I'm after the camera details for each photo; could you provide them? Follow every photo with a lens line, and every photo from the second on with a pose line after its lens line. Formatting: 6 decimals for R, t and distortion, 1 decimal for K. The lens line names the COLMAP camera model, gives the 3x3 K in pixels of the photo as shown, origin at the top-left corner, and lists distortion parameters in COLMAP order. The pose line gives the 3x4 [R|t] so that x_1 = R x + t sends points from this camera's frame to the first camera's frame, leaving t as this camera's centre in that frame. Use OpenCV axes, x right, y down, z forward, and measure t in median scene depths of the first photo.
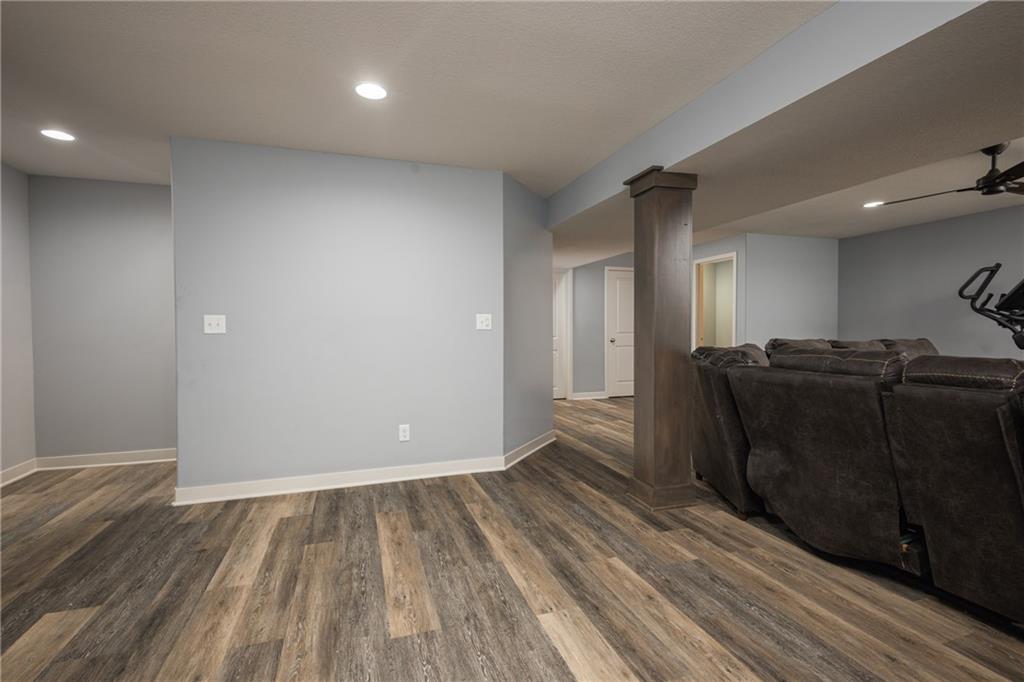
lens RADIAL K [[475.9, 0, 512.0], [0, 475.9, 341.0], [0, 0, 1]] dist [0.010215, -0.001484]
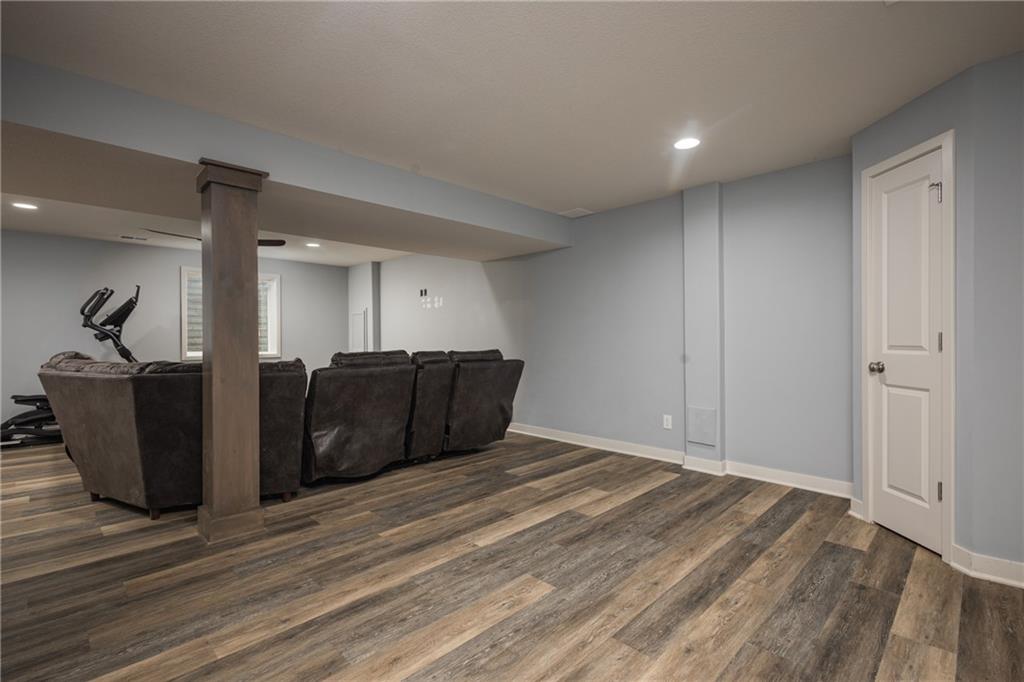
lens RADIAL K [[475.9, 0, 512.0], [0, 475.9, 341.0], [0, 0, 1]] dist [0.010215, -0.001484]
pose [[-0.459867, 0.001851, 0.887986, -1.020887], [0.027790, 0.999538, 0.012308, -0.025148], [-0.887553, 0.030337, -0.459706, 1.298774]]
